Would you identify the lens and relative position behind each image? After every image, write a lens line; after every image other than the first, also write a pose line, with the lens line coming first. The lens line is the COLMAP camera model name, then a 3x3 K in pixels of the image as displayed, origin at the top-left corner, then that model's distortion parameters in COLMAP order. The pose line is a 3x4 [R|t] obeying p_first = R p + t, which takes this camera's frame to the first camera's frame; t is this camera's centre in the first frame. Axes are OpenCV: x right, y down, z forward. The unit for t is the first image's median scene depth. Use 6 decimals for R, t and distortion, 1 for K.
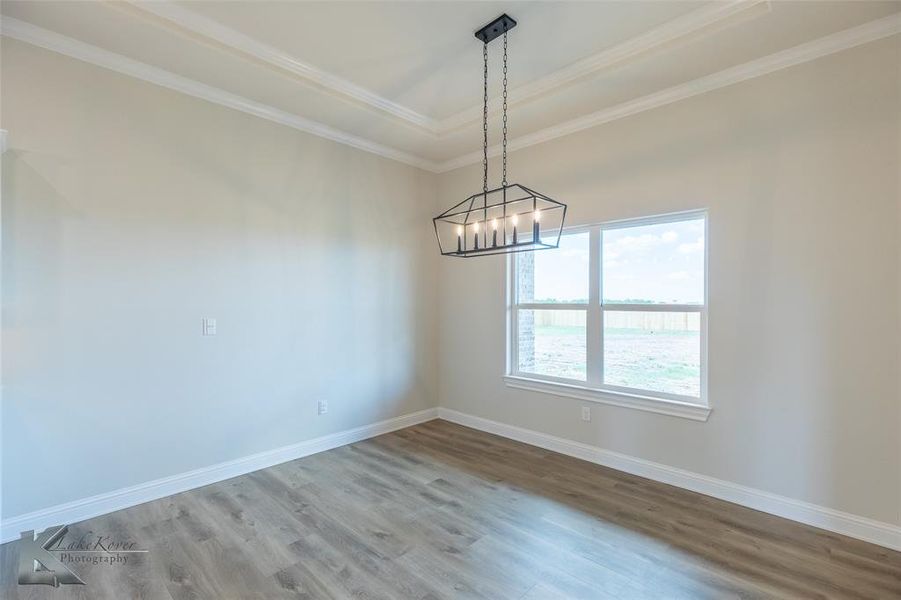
lens RADIAL K [[407.2, 0, 449.7], [0, 407.2, 303.5], [0, 0, 1]] dist [0.012183, -0.000225]
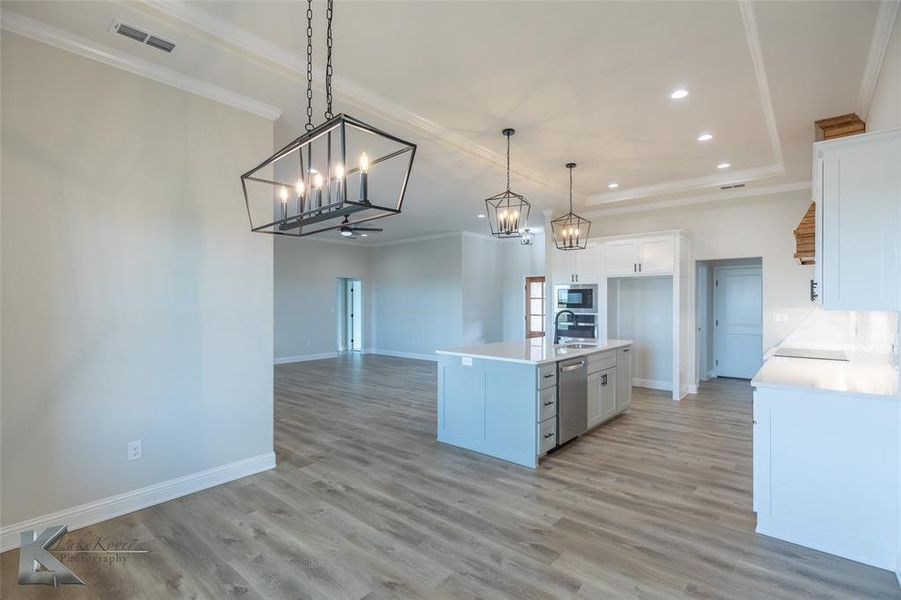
lens RADIAL K [[407.2, 0, 449.7], [0, 407.2, 303.5], [0, 0, 1]] dist [0.012183, -0.000225]
pose [[-0.998471, -0.004626, -0.055083, -0.068590], [-0.004480, 0.999986, -0.002773, 0.003149], [0.055095, -0.002522, -0.998478, 1.945890]]
